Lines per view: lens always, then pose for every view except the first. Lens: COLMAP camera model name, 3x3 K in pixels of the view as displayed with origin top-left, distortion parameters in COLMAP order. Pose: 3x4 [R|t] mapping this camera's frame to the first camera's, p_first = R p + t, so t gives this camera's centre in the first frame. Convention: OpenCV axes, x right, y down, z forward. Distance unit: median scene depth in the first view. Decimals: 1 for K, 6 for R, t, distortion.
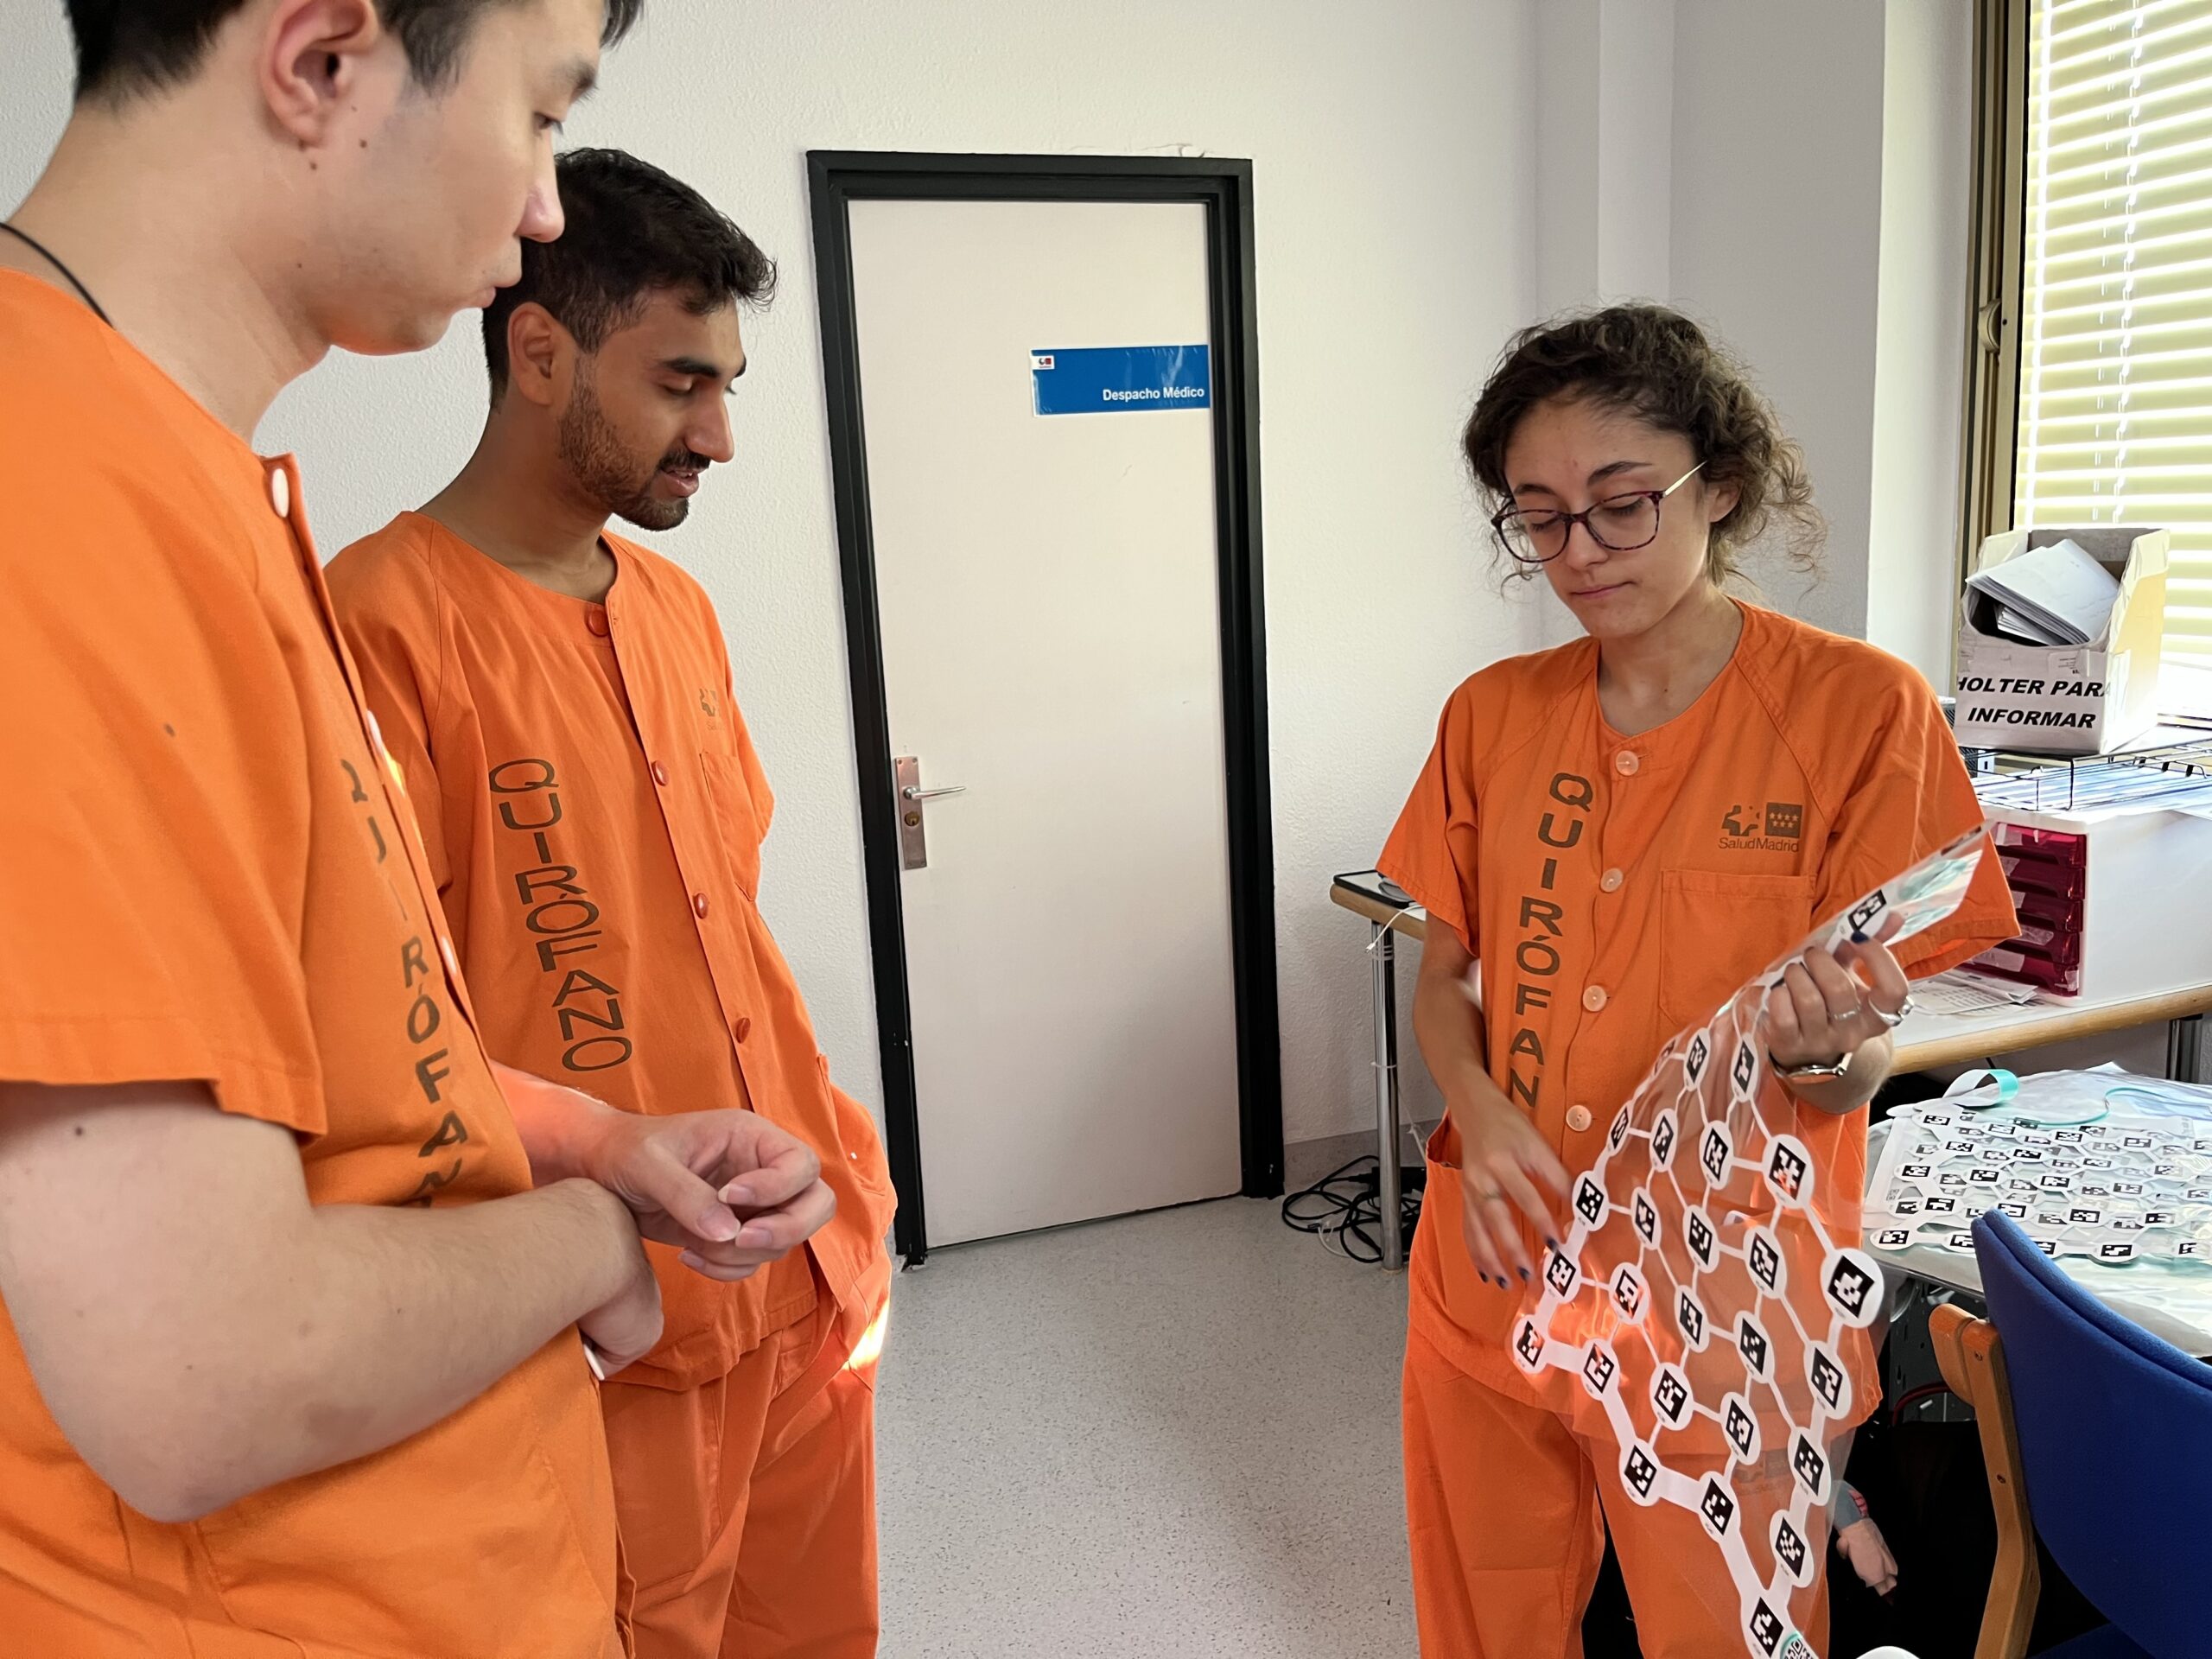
lens RADIAL K [[1641.7, 0, 1106.0], [0, 1641.7, 829.5], [0, 0, 1]] dist [0.102634, -0.159123]
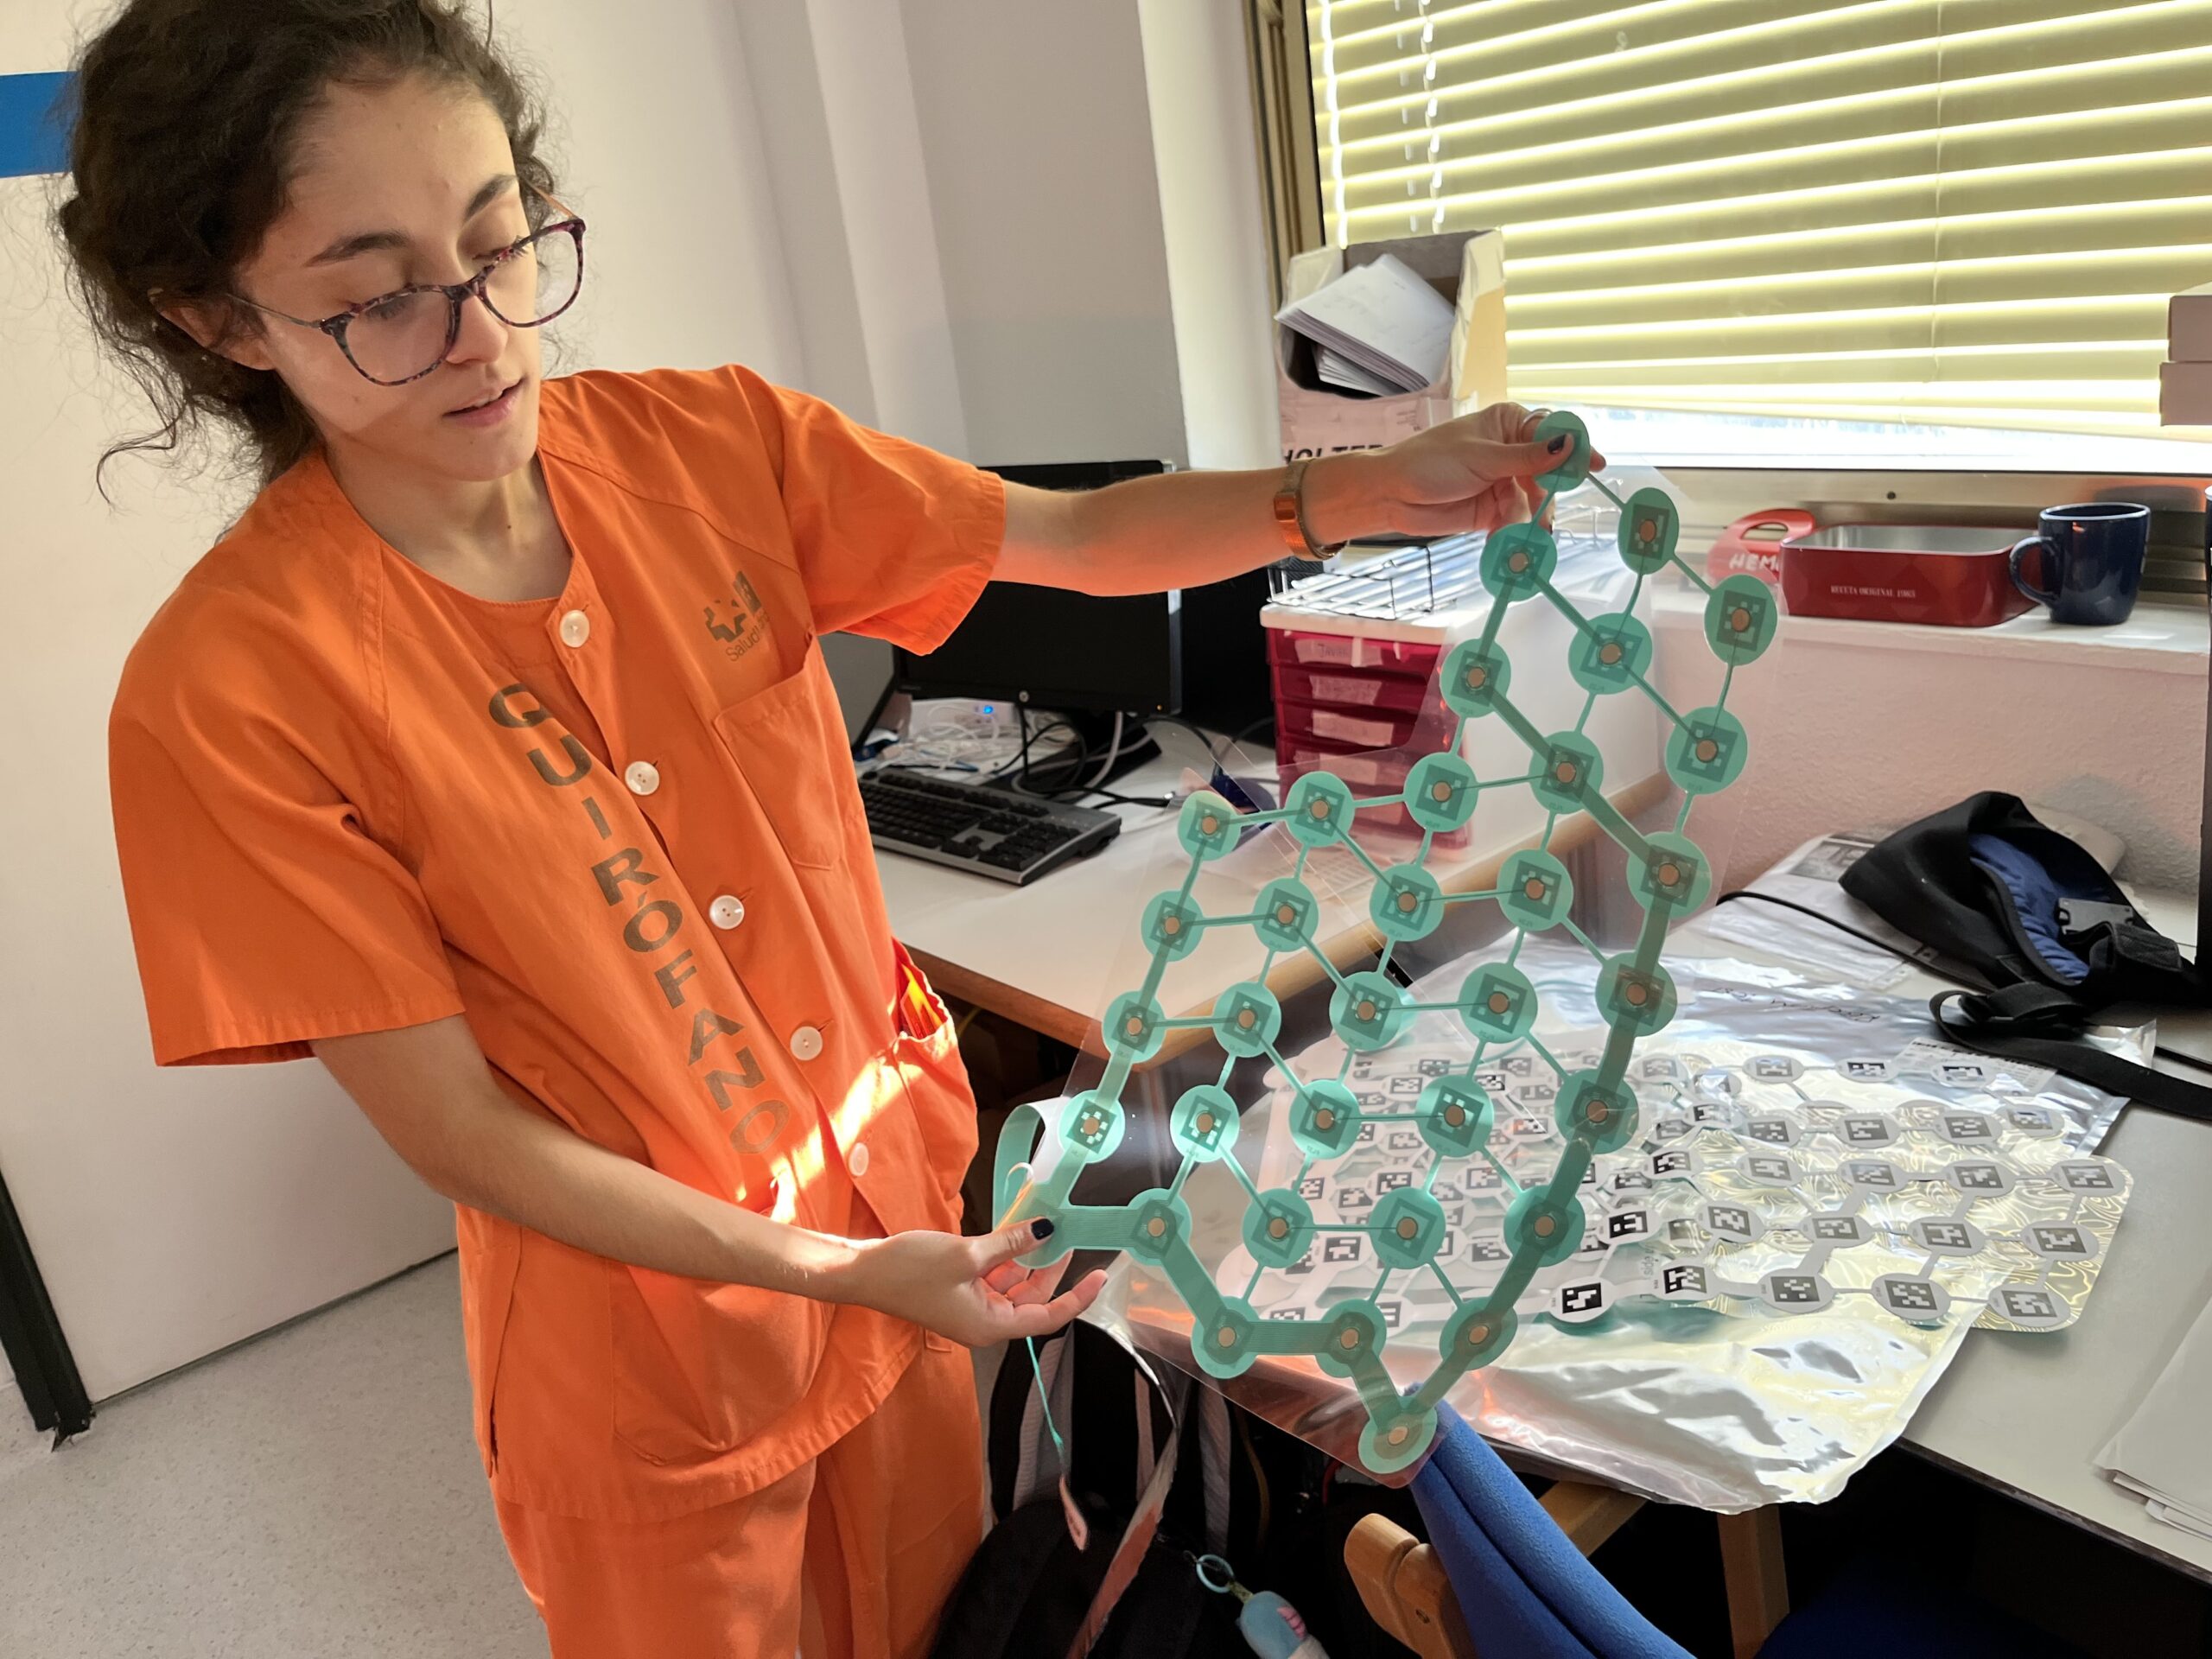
lens RADIAL K [[1670.4, 0, 1106.0], [0, 1670.4, 829.5], [0, 0, 1]] dist [0.003023, -0.001132]
pose [[0.932277, -0.177278, 0.315328, 0.171434], [0.139442, 0.980435, 0.138940, -0.040006], [-0.333789, -0.085560, 0.938757, 0.309285]]
